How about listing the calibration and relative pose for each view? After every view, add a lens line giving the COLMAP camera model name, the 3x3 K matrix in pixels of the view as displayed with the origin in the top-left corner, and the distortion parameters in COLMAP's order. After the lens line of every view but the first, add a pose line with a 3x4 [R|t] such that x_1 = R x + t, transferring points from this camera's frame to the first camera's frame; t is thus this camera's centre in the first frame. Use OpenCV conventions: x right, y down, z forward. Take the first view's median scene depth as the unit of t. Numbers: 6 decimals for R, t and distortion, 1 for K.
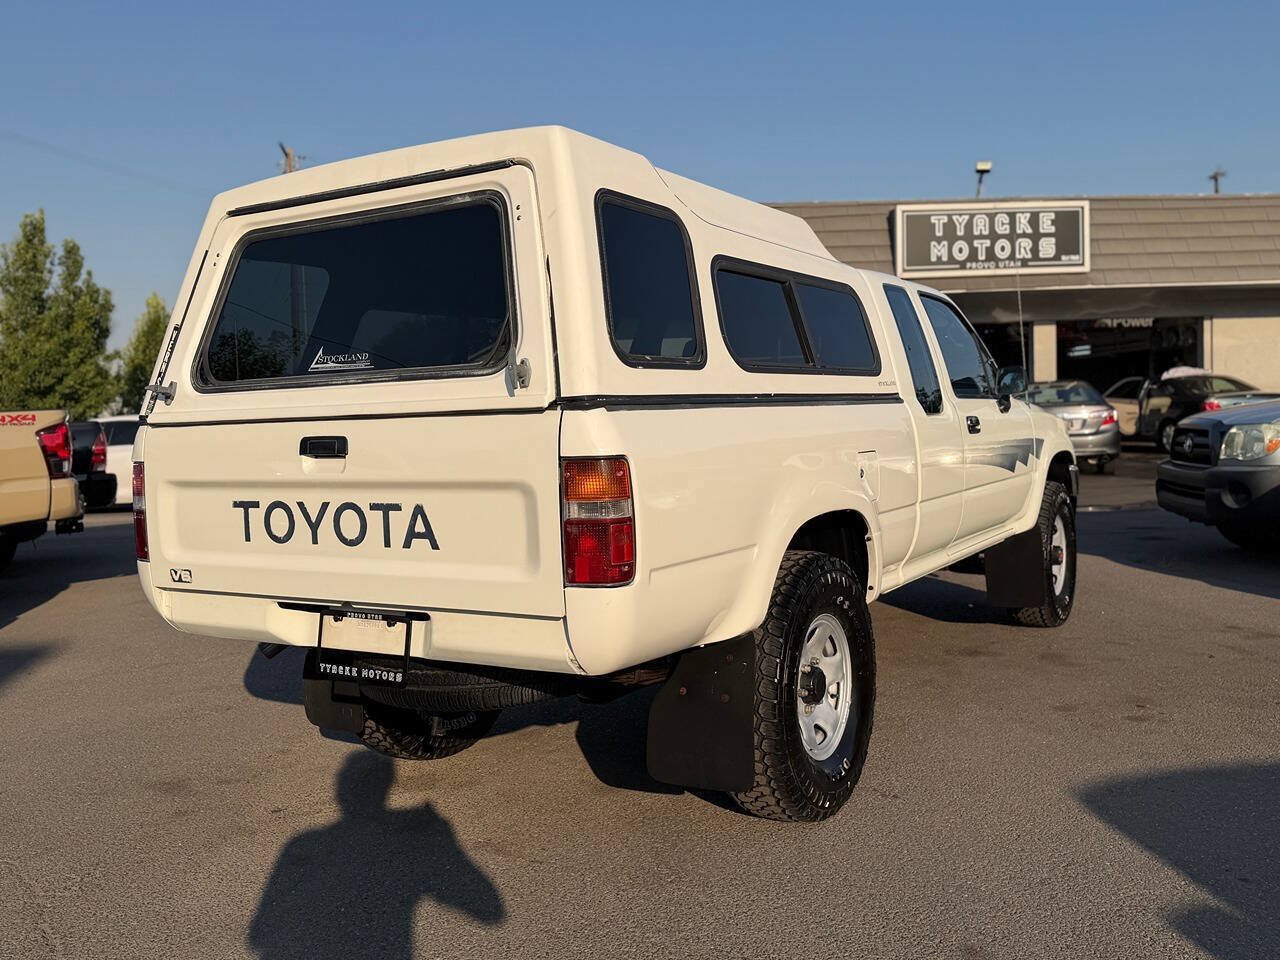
lens RADIAL K [[1113.5, 0, 648.3], [0, 1113.5, 467.1], [0, 0, 1]] dist [0.102592, -0.168931]
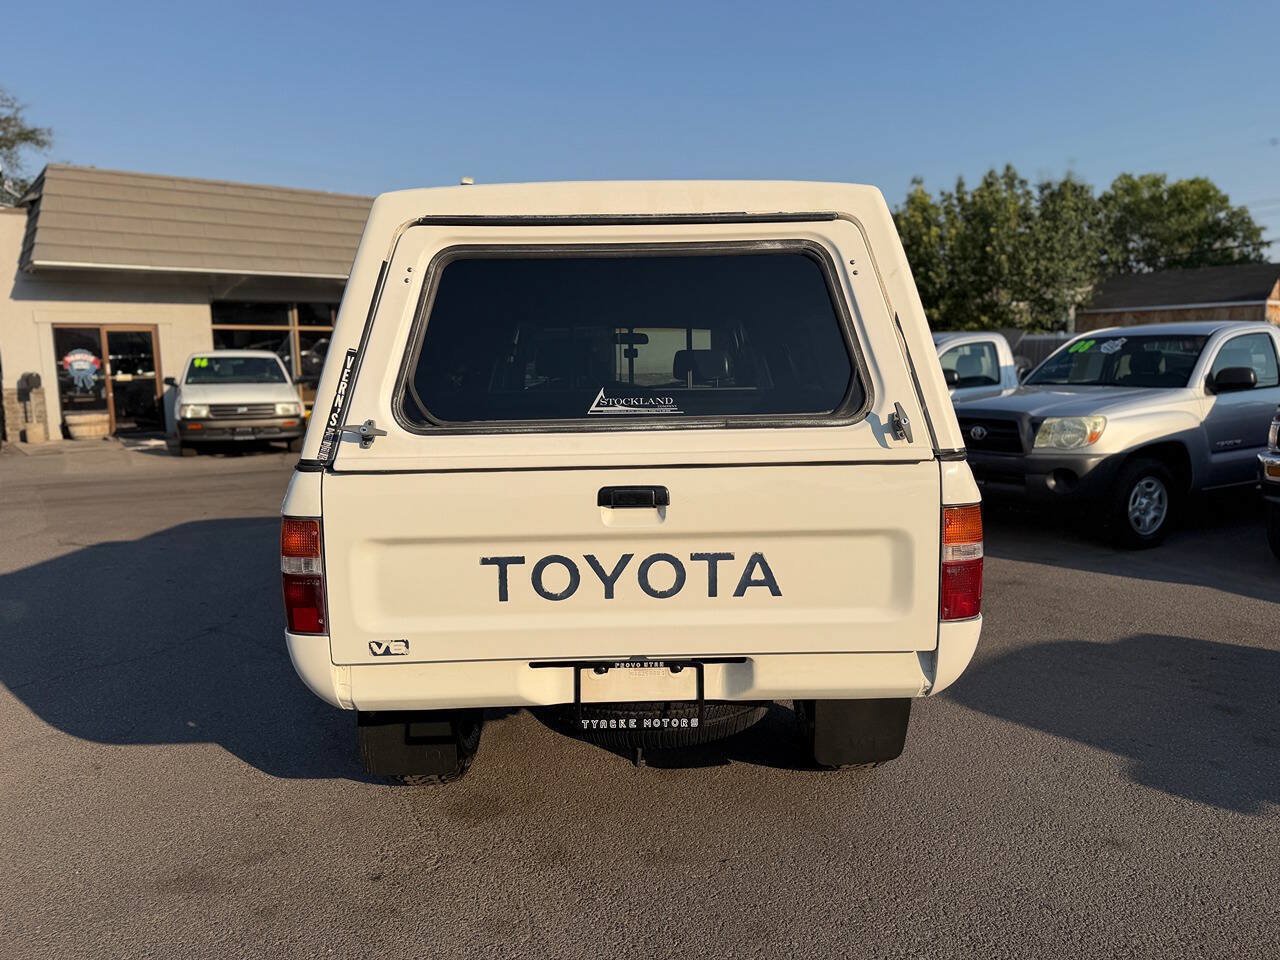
lens RADIAL K [[898.8, 0, 645.3], [0, 898.8, 471.2], [0, 0, 1]] dist [0.075950, -0.083417]
pose [[0.843238, -0.044470, 0.535698, -0.606867], [0.012556, 0.997930, 0.063076, -0.077336], [-0.537394, -0.046462, 0.842050, 0.318953]]
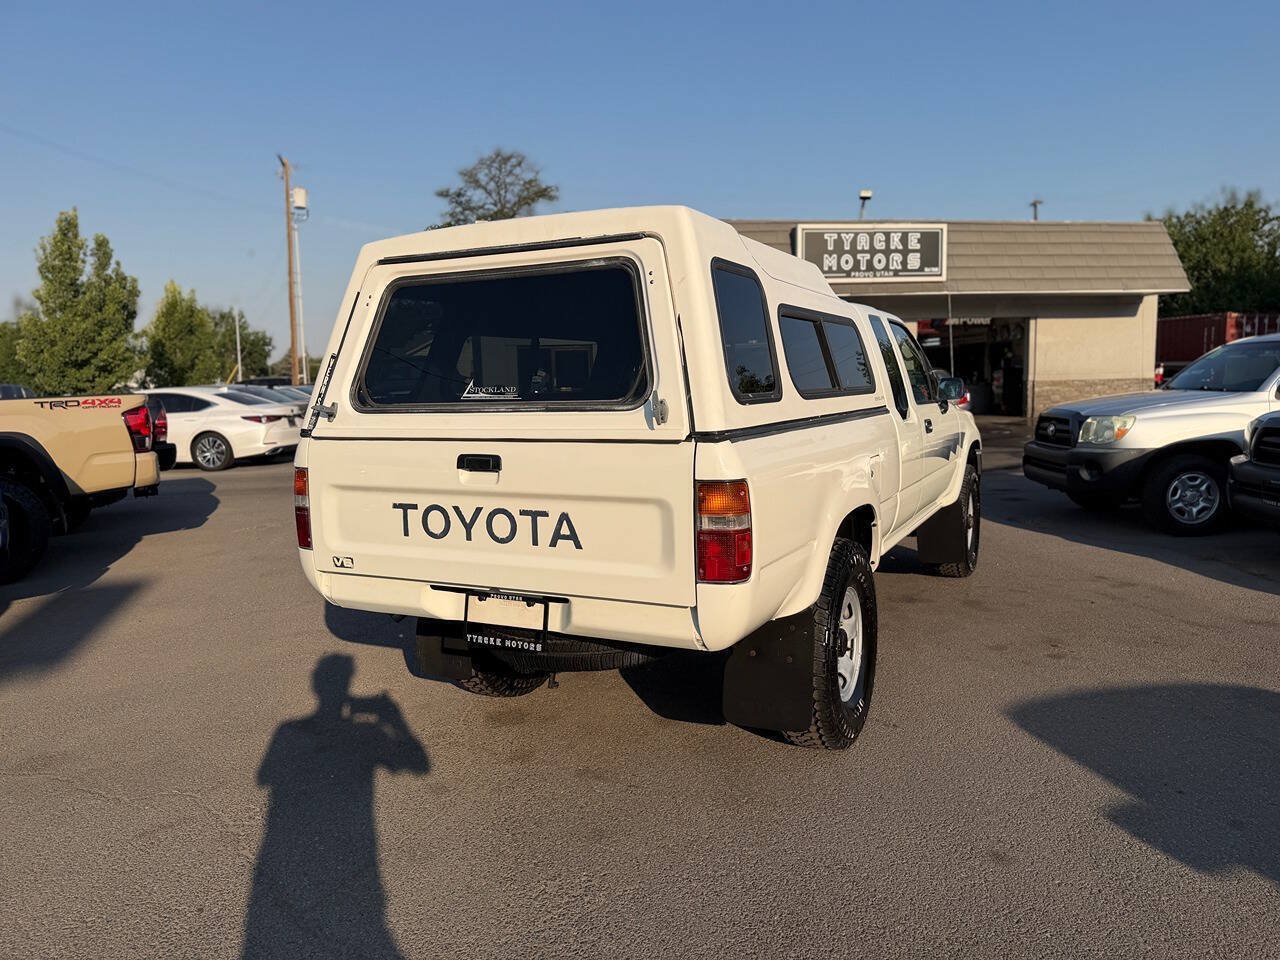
lens RADIAL K [[898.8, 0, 645.3], [0, 898.8, 471.2], [0, 0, 1]] dist [0.075950, -0.083417]
pose [[0.997157, 0.004040, 0.075242, -0.161307], [-0.007703, 0.998795, 0.048459, -0.051575], [-0.074955, -0.048901, 0.995987, 0.002203]]
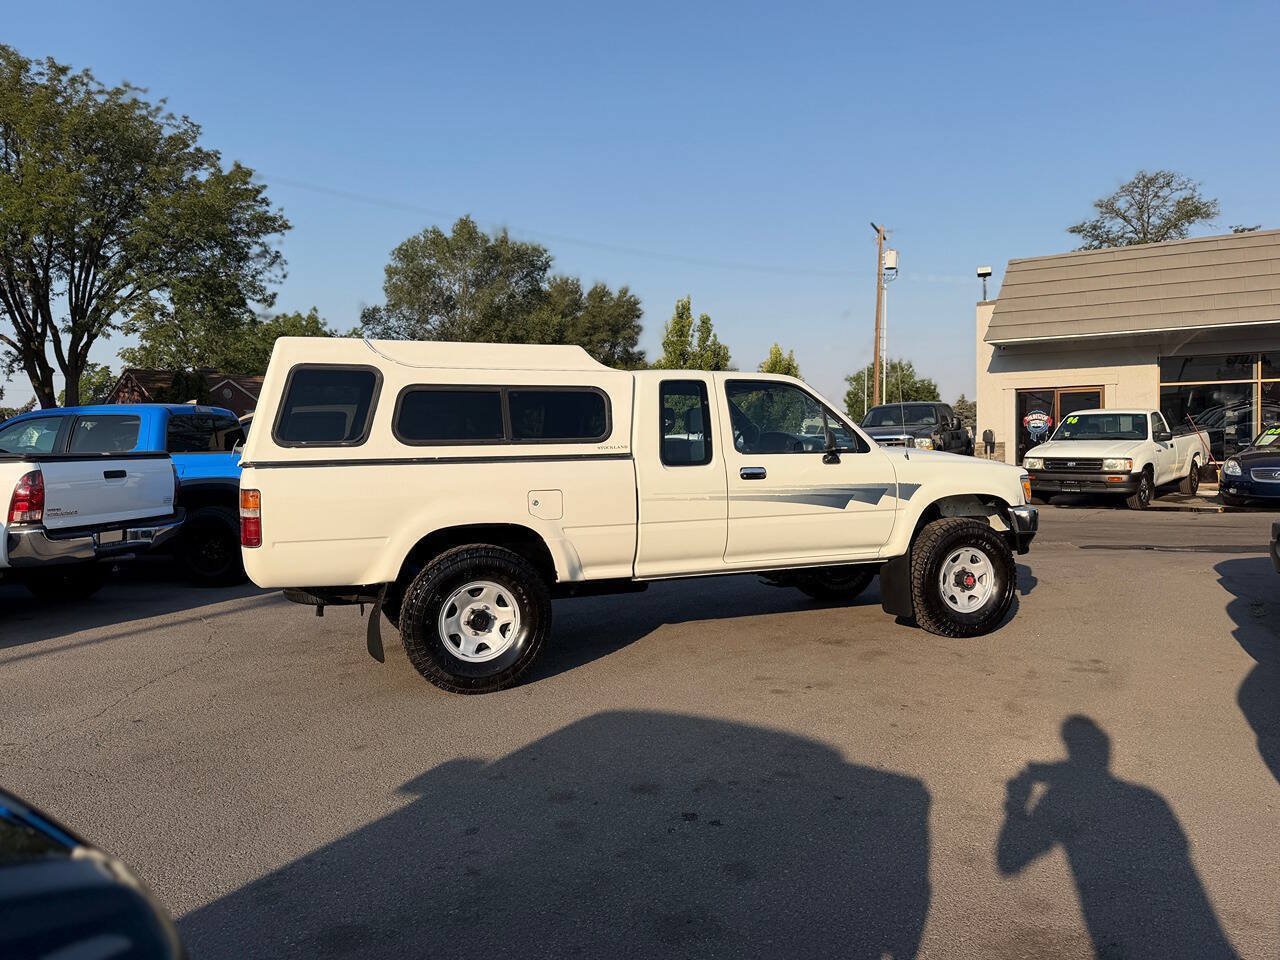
lens RADIAL K [[873.7, 0, 614.7], [0, 873.7, 480.6], [0, 0, 1]] dist [0.068934, -0.105701]
pose [[0.783402, 0.048400, -0.619628, 1.189961], [-0.038356, 0.998828, 0.029526, -0.078972], [0.620331, 0.000635, 0.784340, 0.060075]]
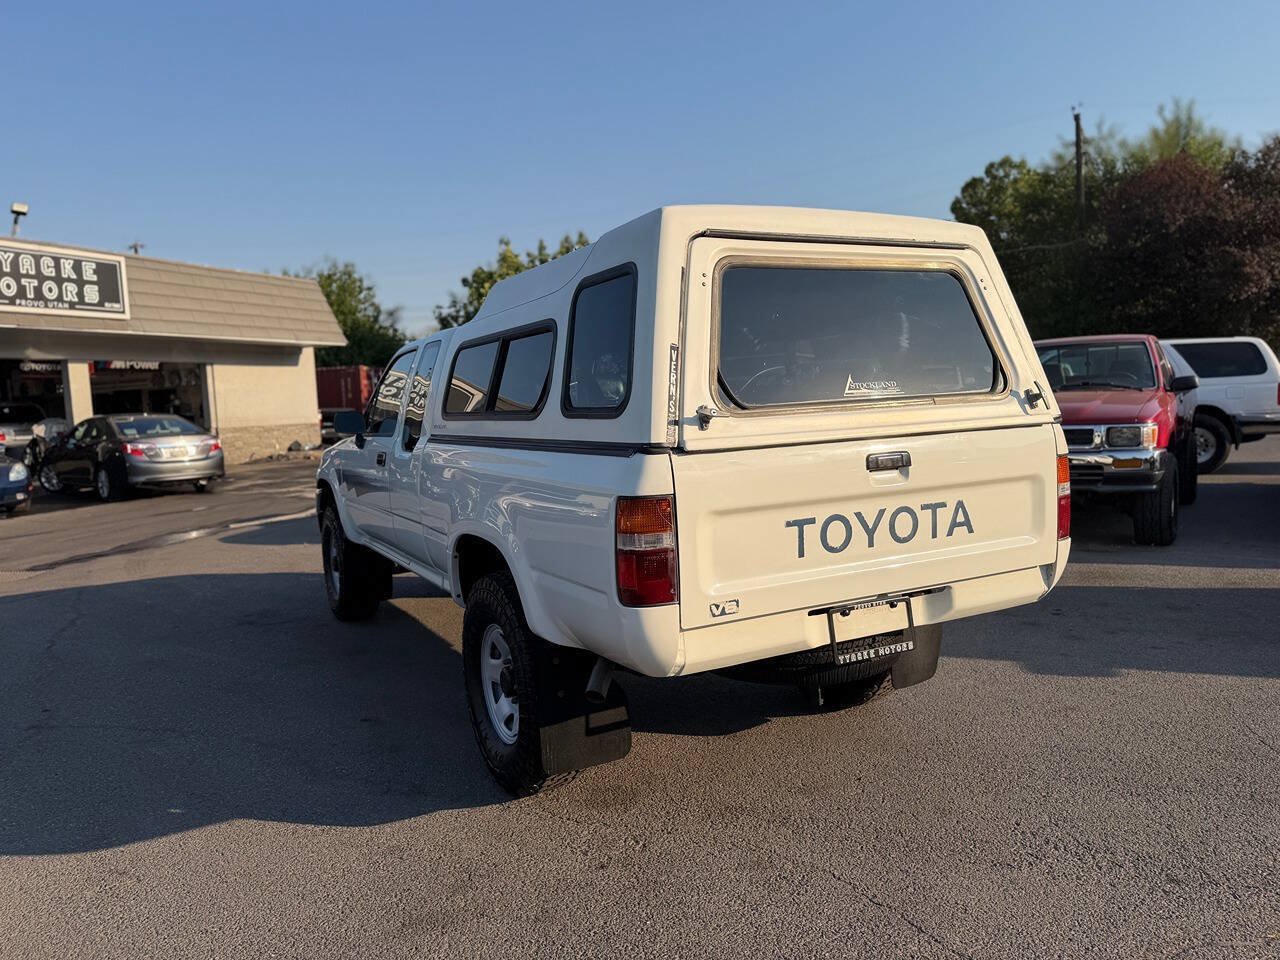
lens RADIAL K [[898.8, 0, 645.3], [0, 898.8, 471.2], [0, 0, 1]] dist [0.075950, -0.083417]
pose [[0.513846, -0.055531, 0.856083, -1.083350], [0.068950, 0.997348, 0.023308, -0.041627], [-0.855107, 0.047050, 0.516312, 0.649109]]
